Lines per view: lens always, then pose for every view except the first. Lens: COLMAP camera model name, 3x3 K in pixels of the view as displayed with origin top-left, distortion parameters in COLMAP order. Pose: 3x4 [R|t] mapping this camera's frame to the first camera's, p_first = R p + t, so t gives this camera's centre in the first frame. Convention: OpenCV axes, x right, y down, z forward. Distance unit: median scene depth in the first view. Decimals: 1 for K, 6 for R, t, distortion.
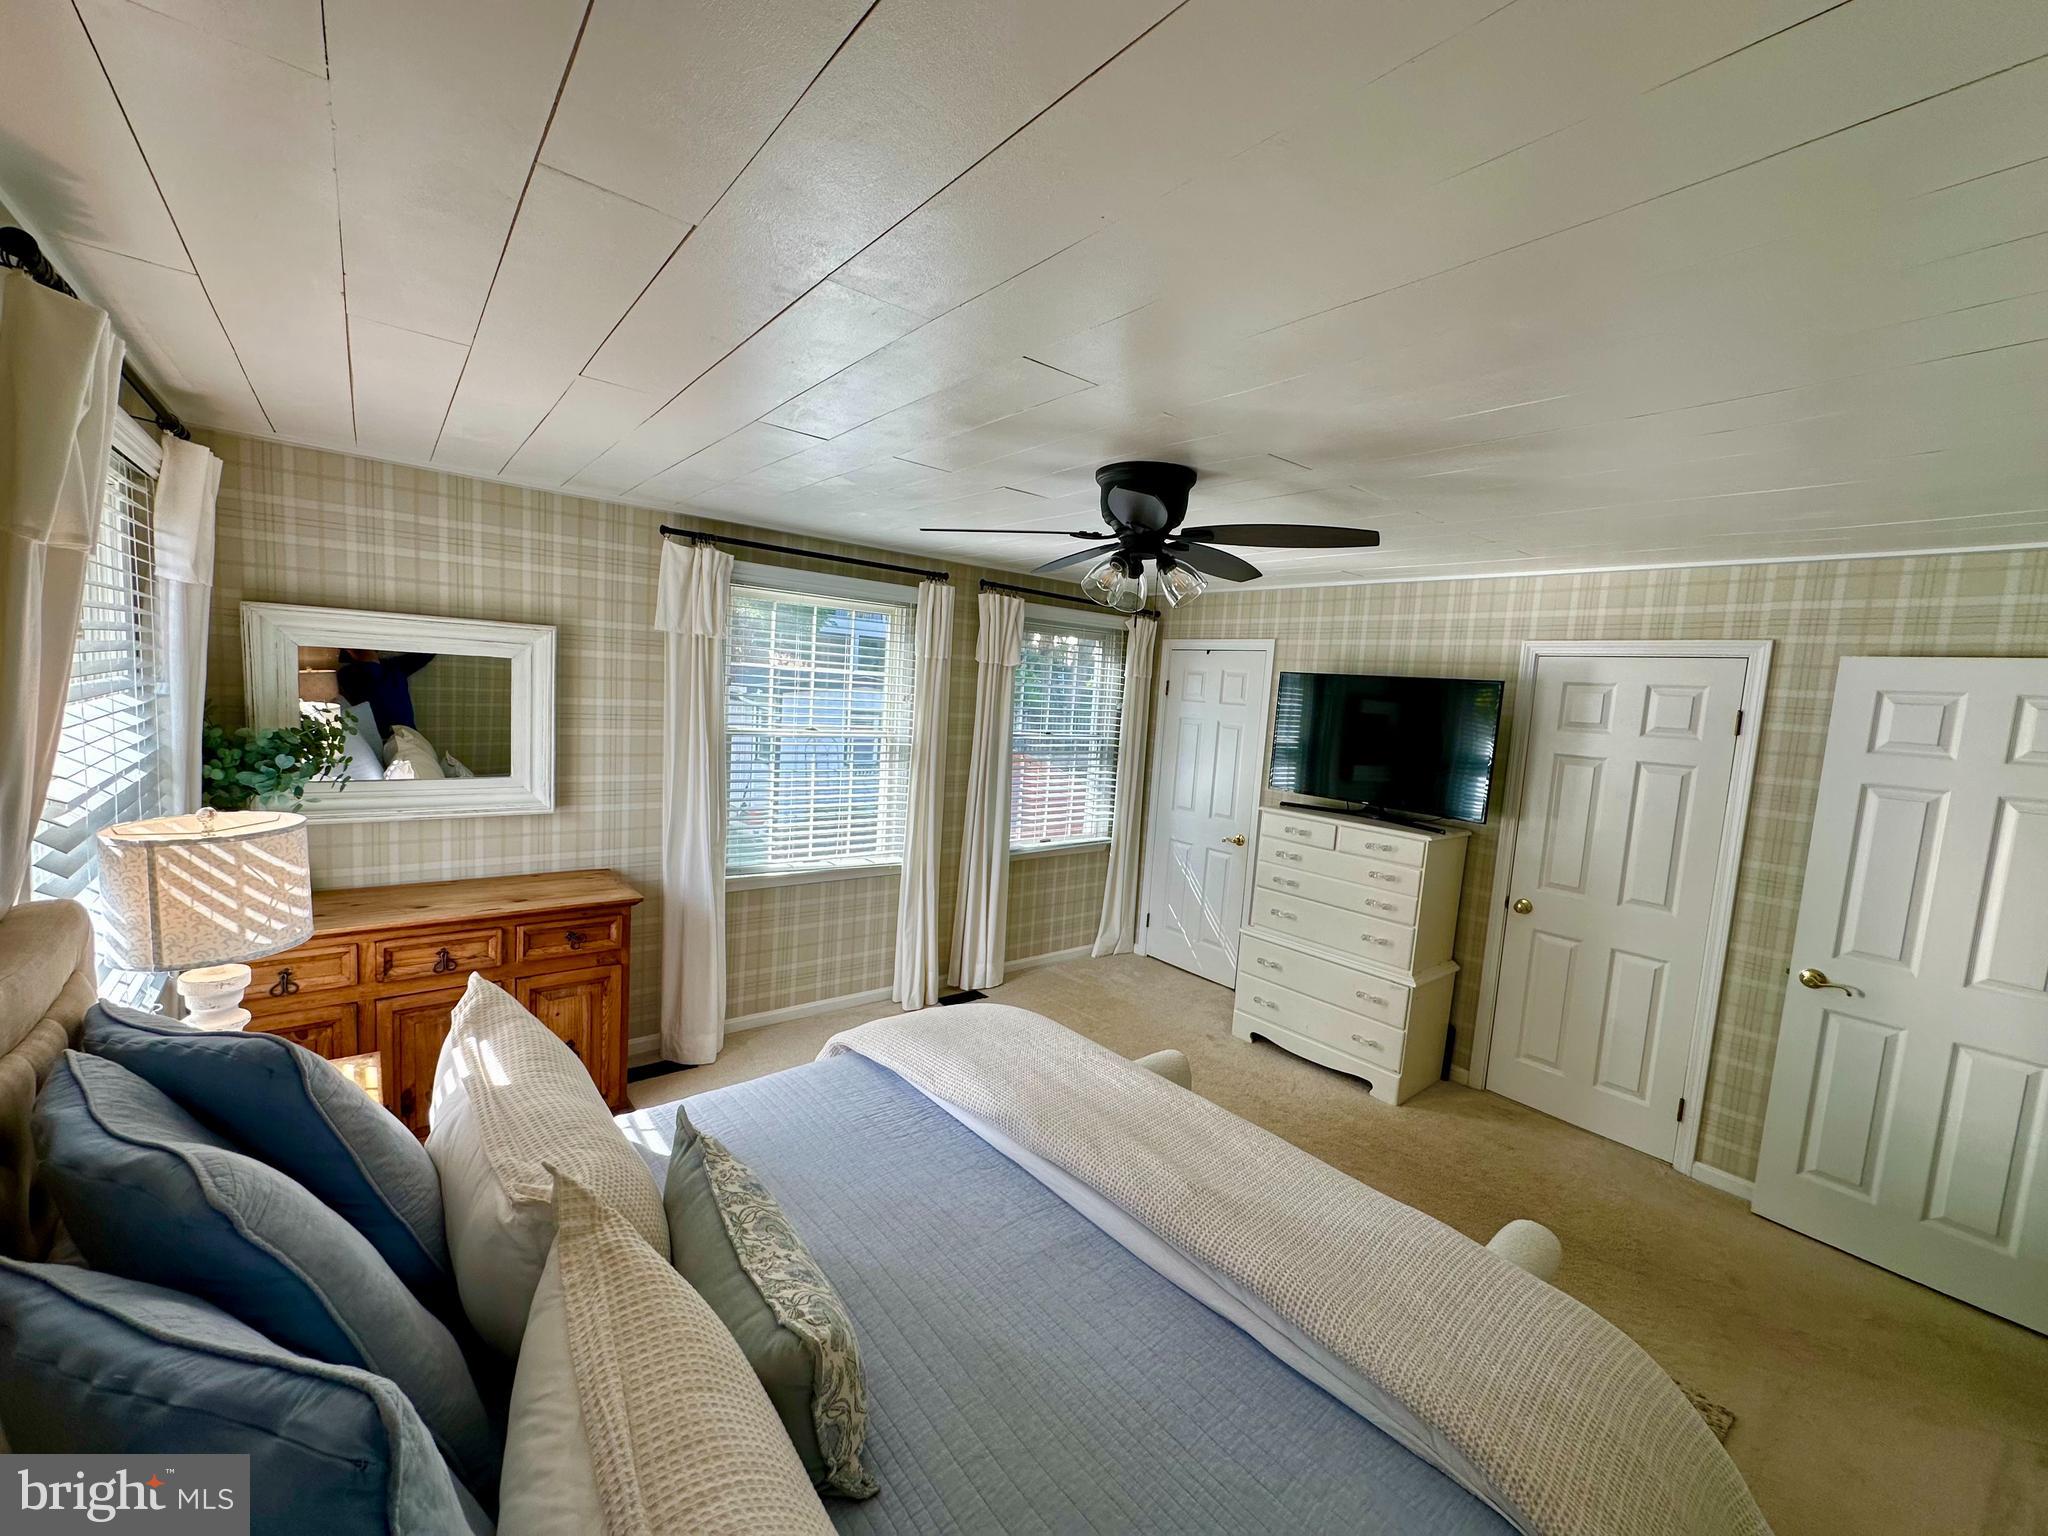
lens RADIAL K [[820.2, 0, 1024.0], [0, 820.2, 768.0], [0, 0, 1]] dist [-0.003034, 0.000019]
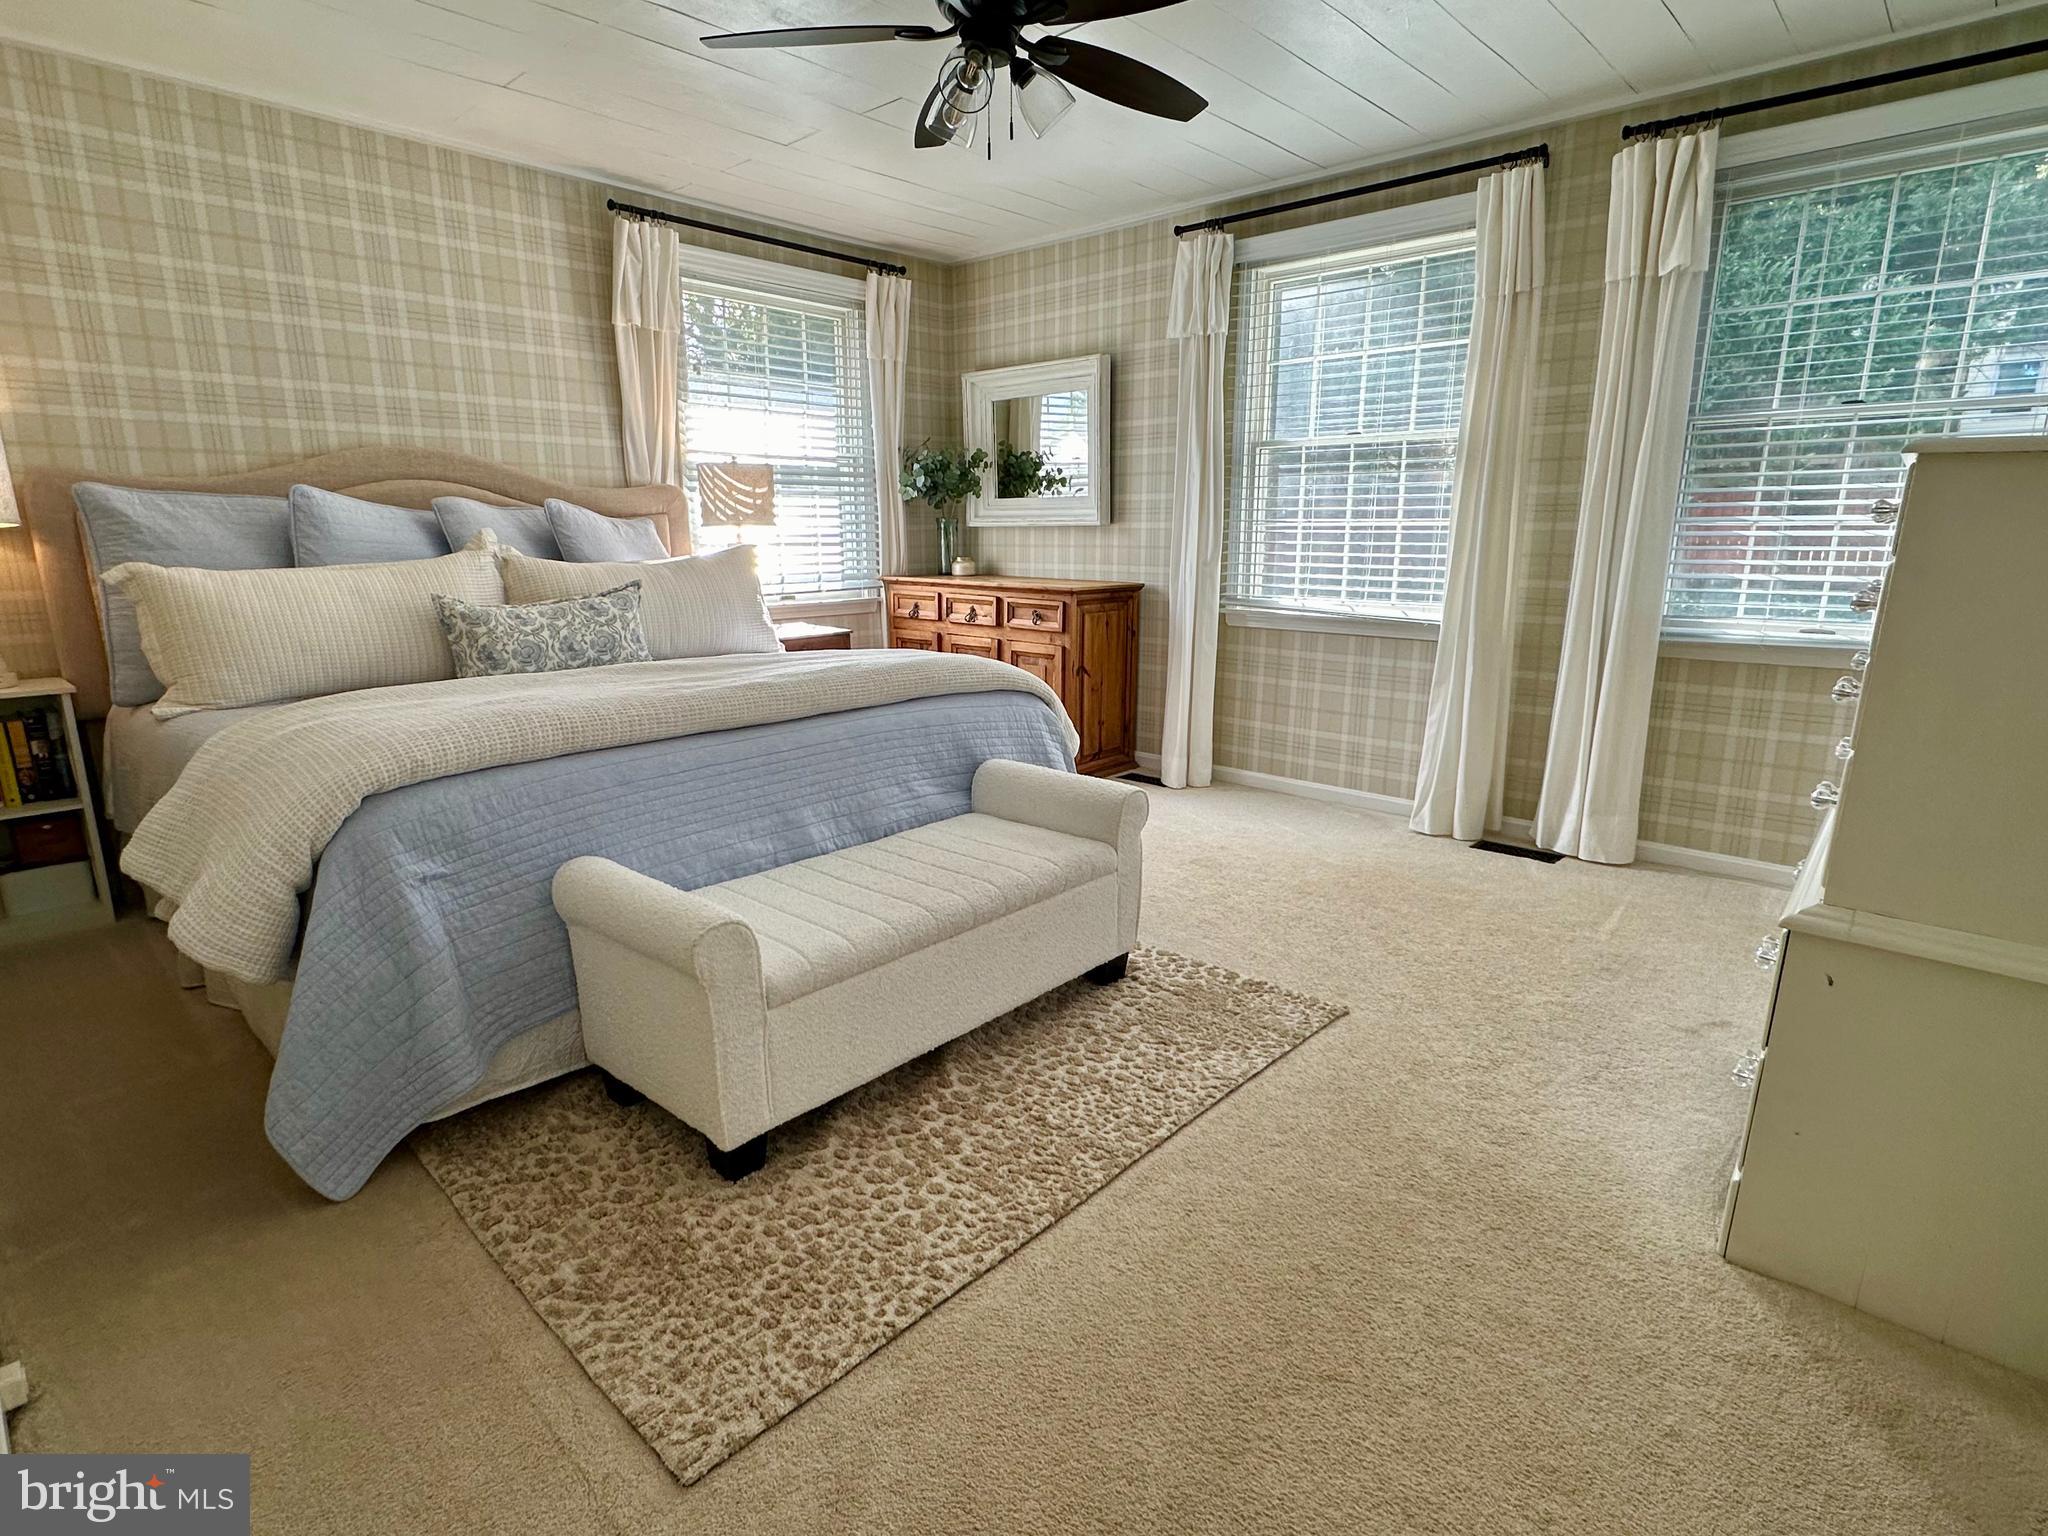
lens RADIAL K [[1079.9, 0, 1024.0], [0, 1079.9, 768.0], [0, 0, 1]] dist [0.037163, 0.000170]
pose [[0.135377, 0.154247, -0.978714, 0.856813], [-0.092554, 0.985457, 0.142507, 0.165338], [0.986462, 0.071292, 0.147684, 0.618859]]
